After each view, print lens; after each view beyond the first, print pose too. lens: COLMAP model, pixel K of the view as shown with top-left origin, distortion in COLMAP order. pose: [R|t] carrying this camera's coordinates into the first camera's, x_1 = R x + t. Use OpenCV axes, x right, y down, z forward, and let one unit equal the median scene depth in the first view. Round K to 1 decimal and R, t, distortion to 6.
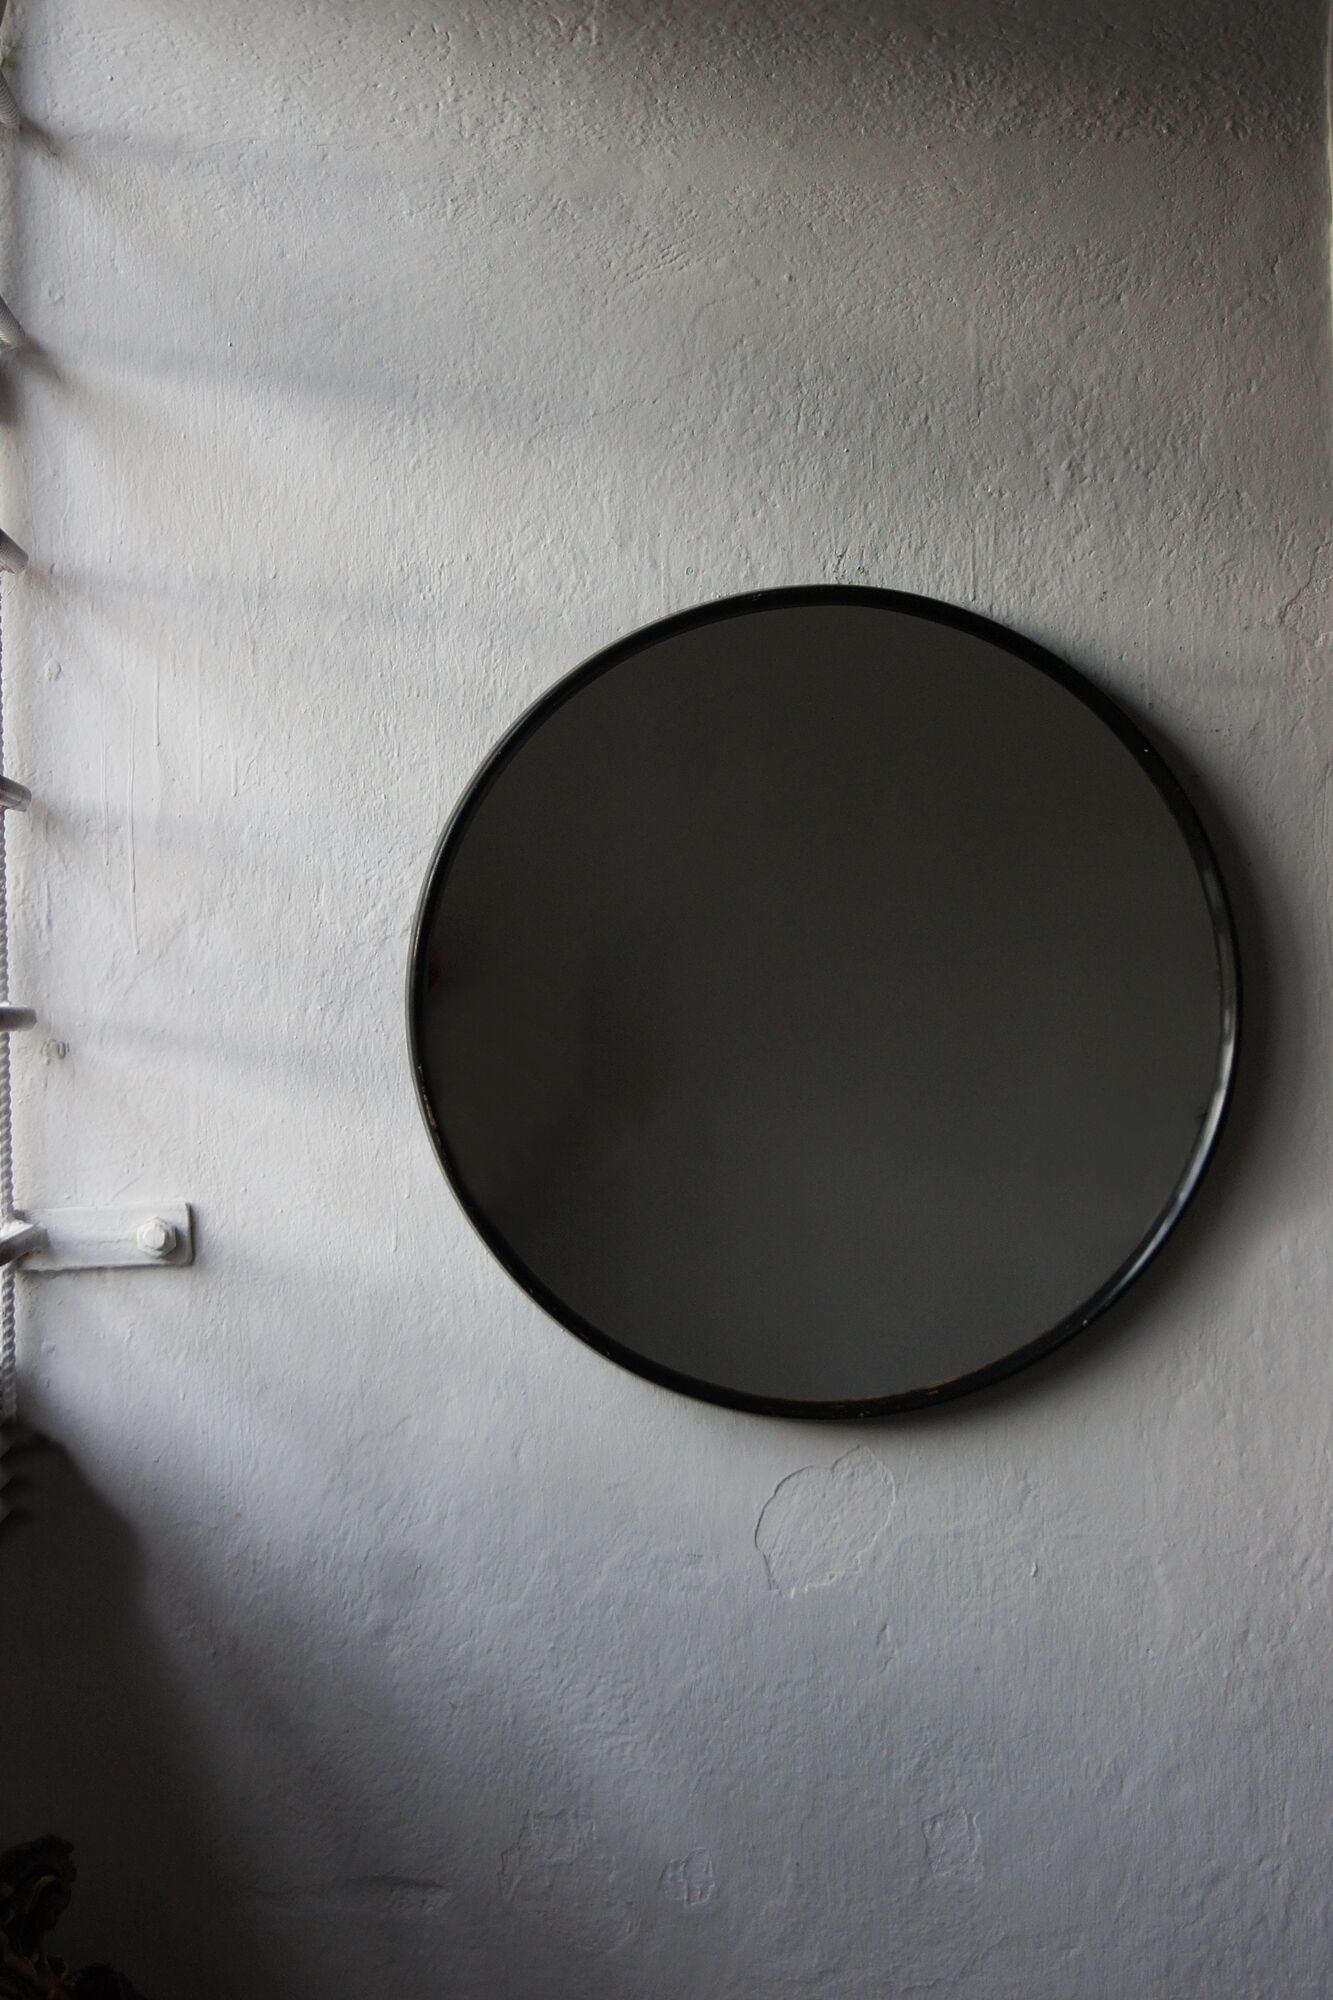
lens RADIAL K [[2845.5, 0, 658.2], [0, 2845.5, 987.6], [0, 0, 1]] dist [0.048229, 0.000000]
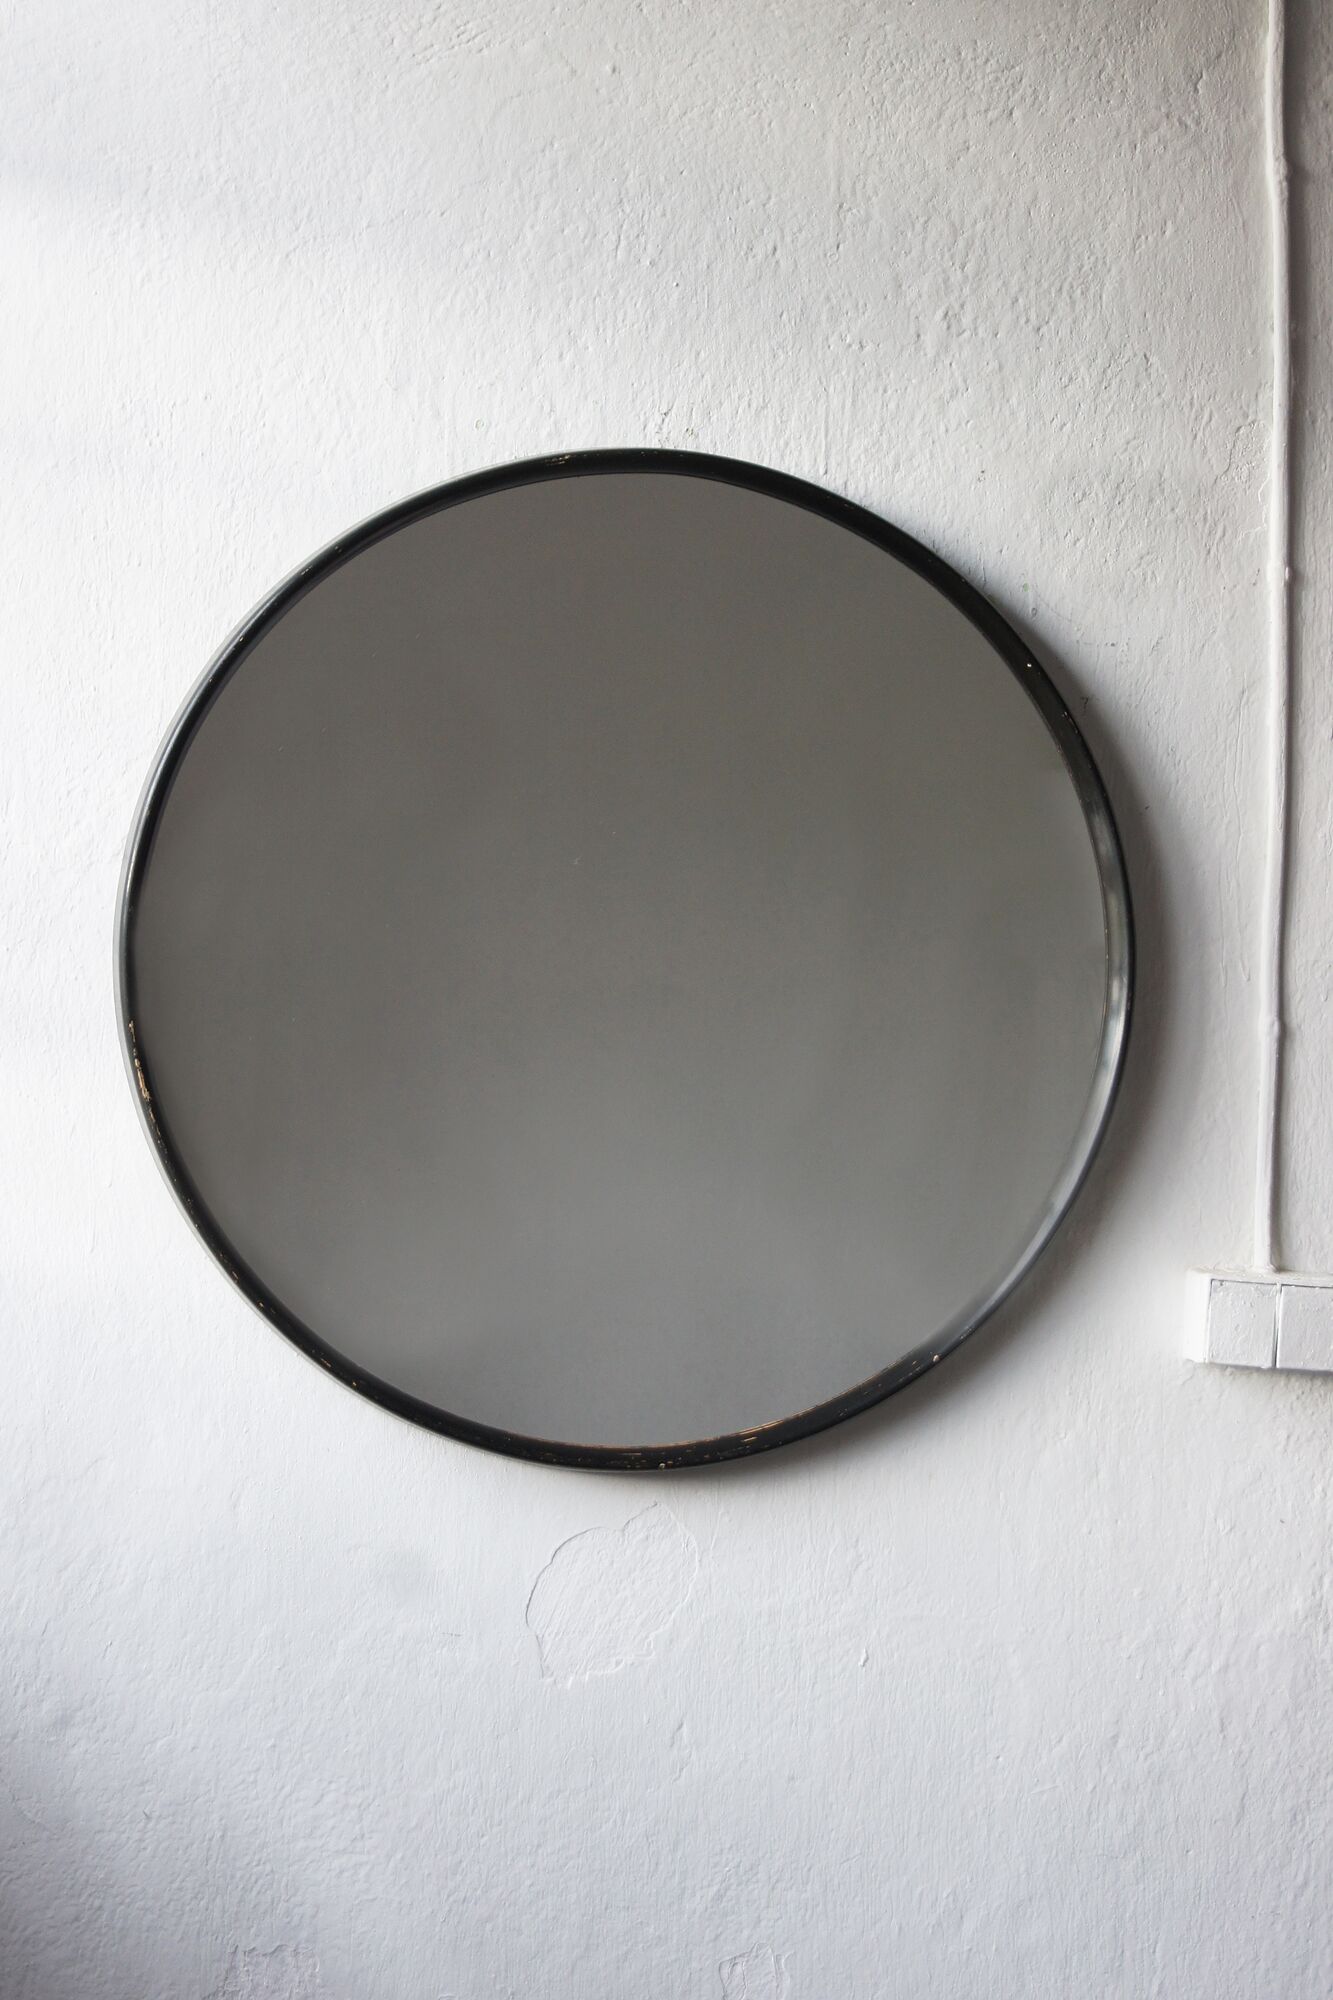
lens RADIAL K [[4349.4, 0, 650.3], [0, 4349.4, 990.5], [0, 0, 1]] dist [0.120801, 0.000000]
pose [[0.995189, 0.028697, 0.093682, -0.052648], [-0.028939, 0.999580, 0.001227, 0.012301], [-0.093607, -0.003932, 0.995601, -0.244179]]
